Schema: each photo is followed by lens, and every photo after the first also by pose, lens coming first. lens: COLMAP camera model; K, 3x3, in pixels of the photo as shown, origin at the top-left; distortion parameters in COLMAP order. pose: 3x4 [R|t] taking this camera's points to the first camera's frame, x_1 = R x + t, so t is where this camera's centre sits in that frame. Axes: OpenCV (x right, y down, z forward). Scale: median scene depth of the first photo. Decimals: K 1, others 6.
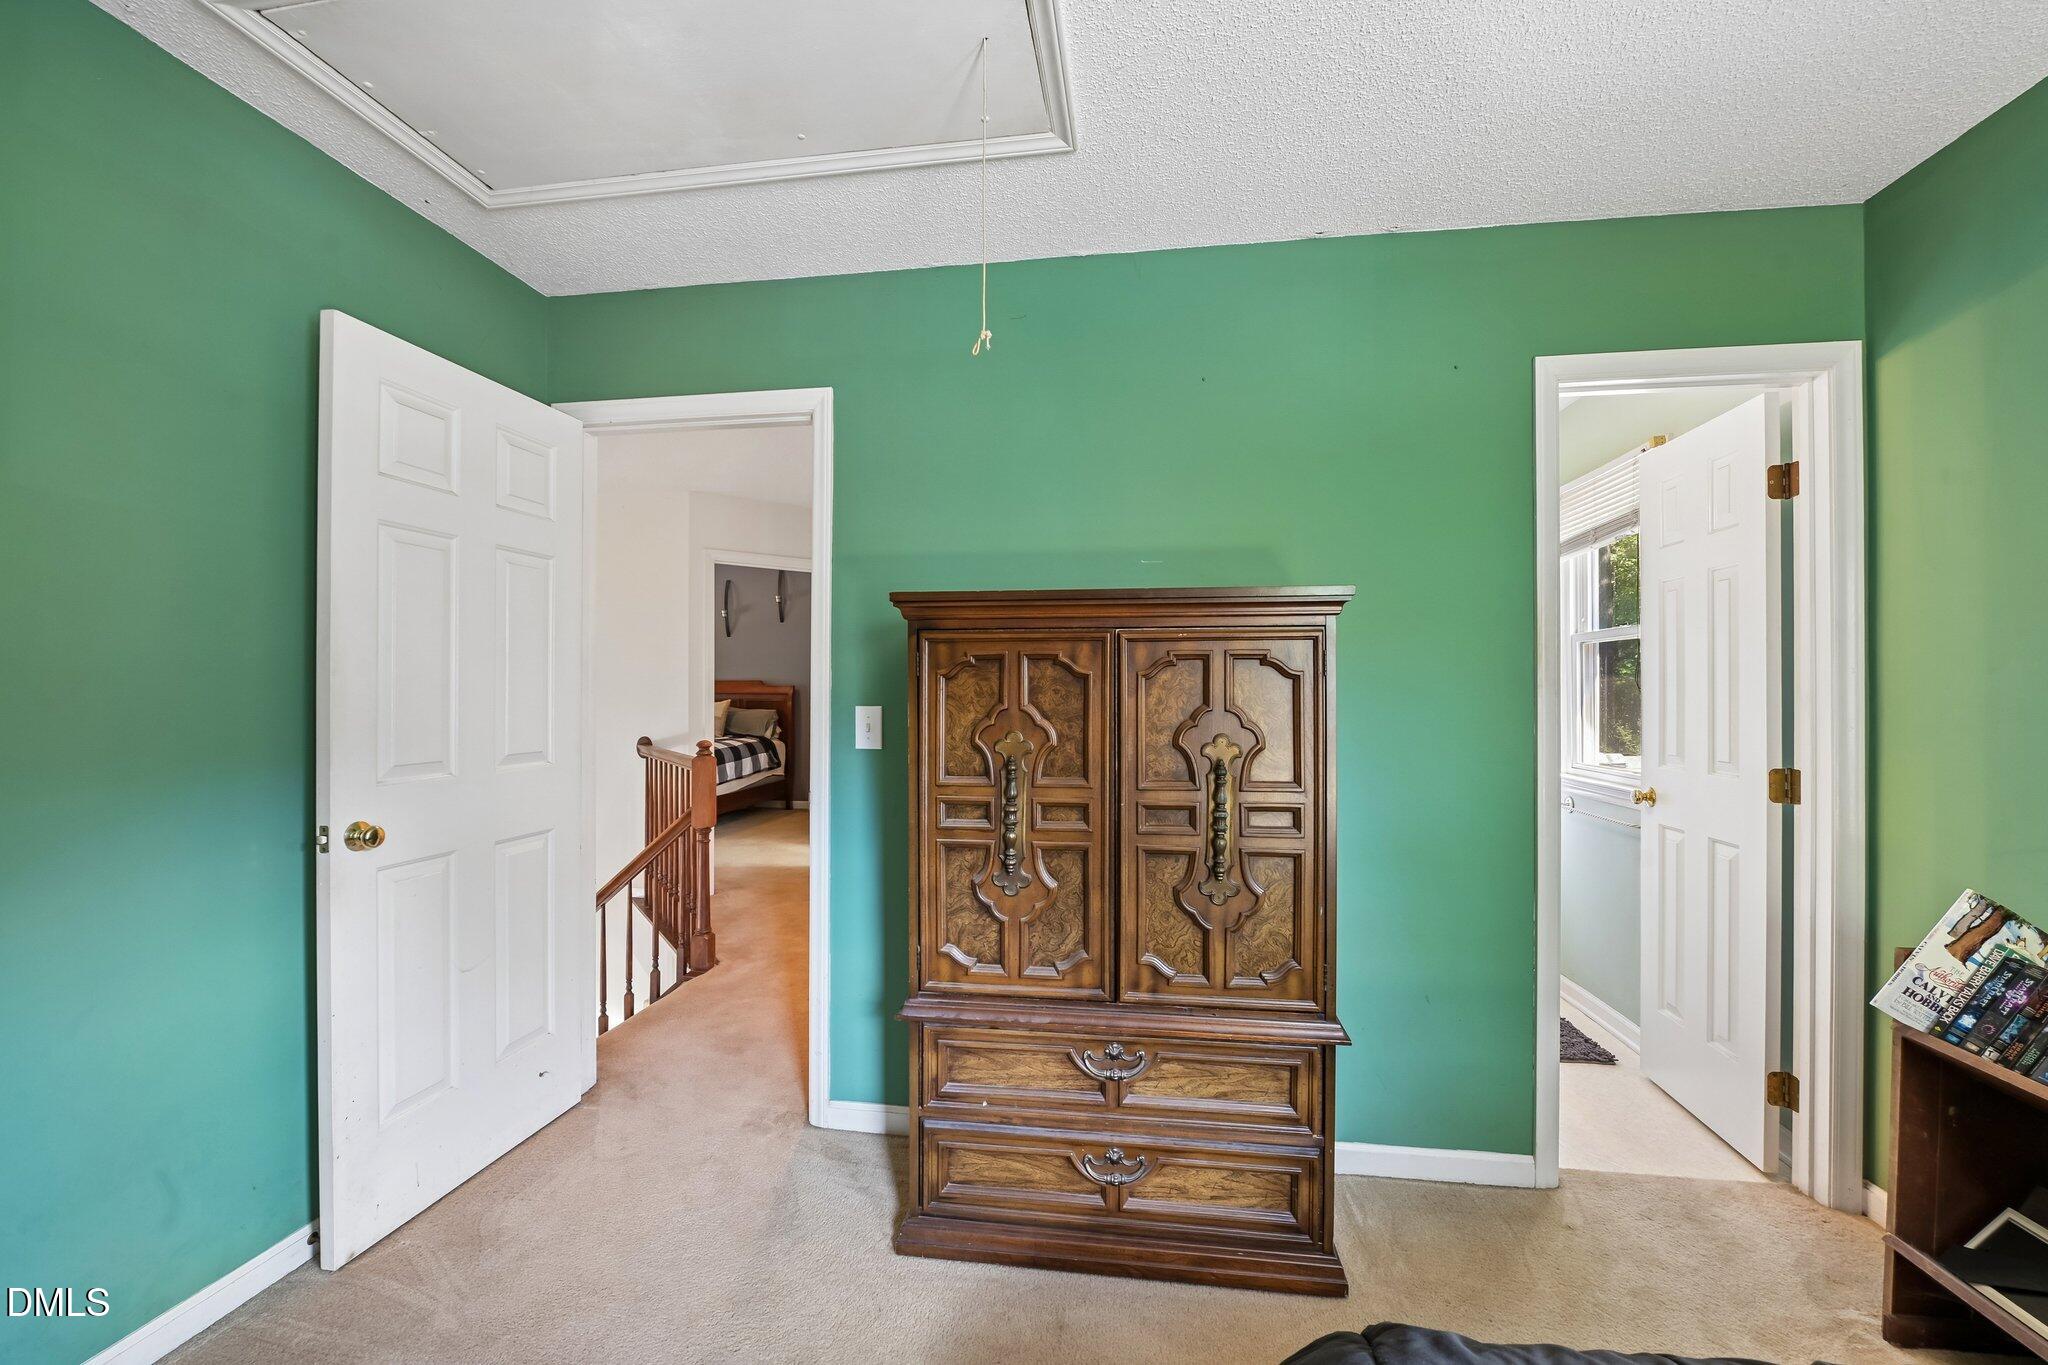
lens RADIAL K [[831.6, 0, 1026.4], [0, 831.6, 683.9], [0, 0, 1]] dist [-0.003901, -0.002960]
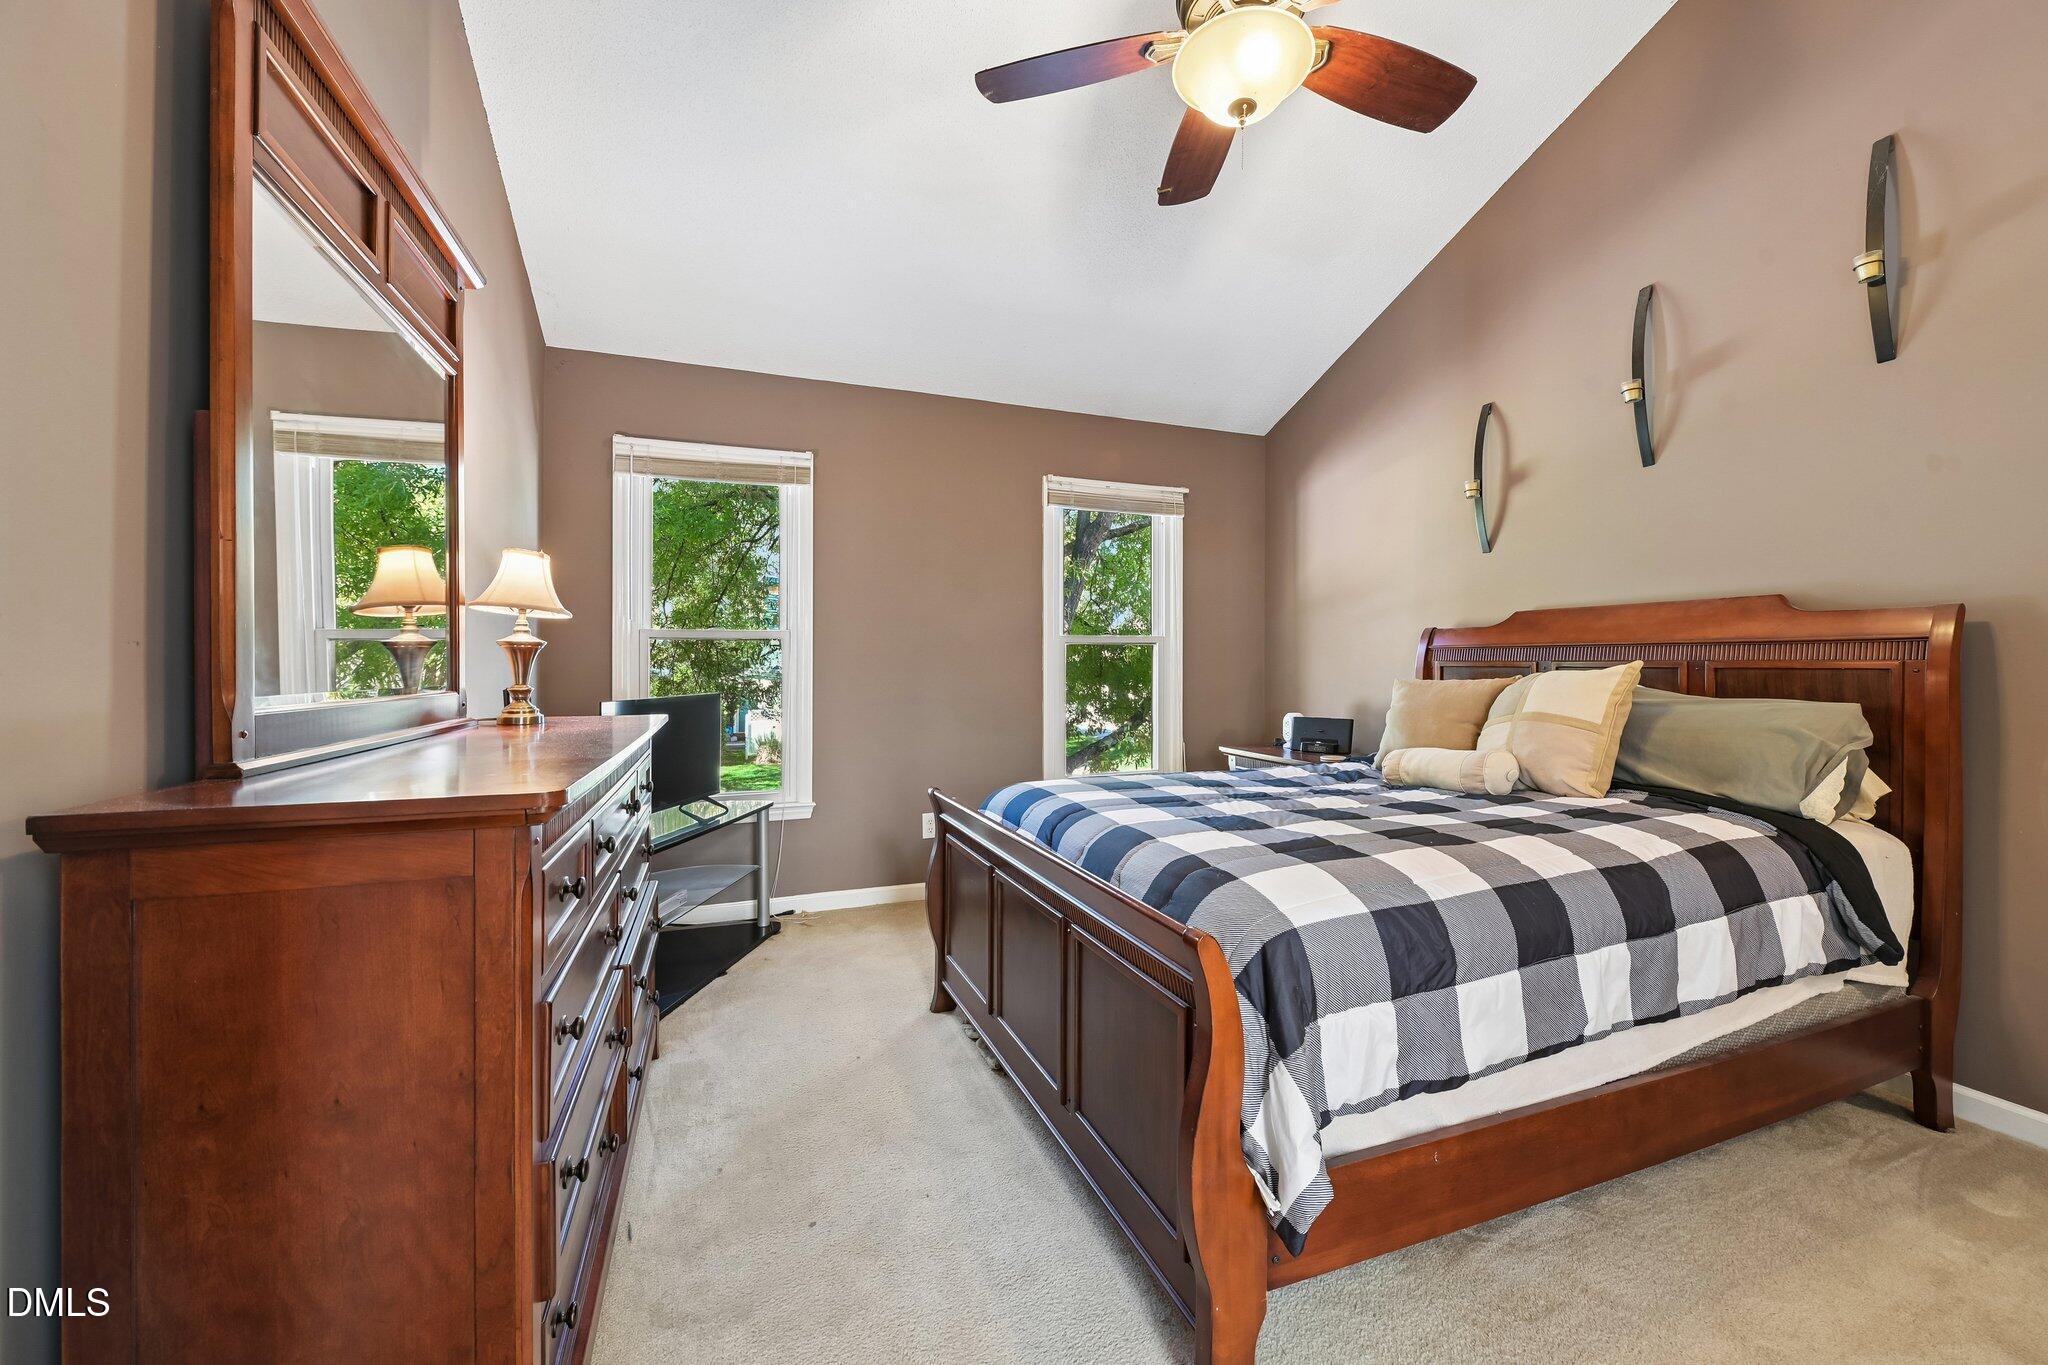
lens RADIAL K [[831.6, 0, 1014.7], [0, 831.6, 665.0], [0, 0, 1]] dist [-0.003901, -0.002960]
pose [[0.495840, -0.002128, -0.868411, -0.219325], [0.006085, 0.999981, 0.001024, 0.018368], [0.868393, -0.005792, 0.495843, 0.680389]]
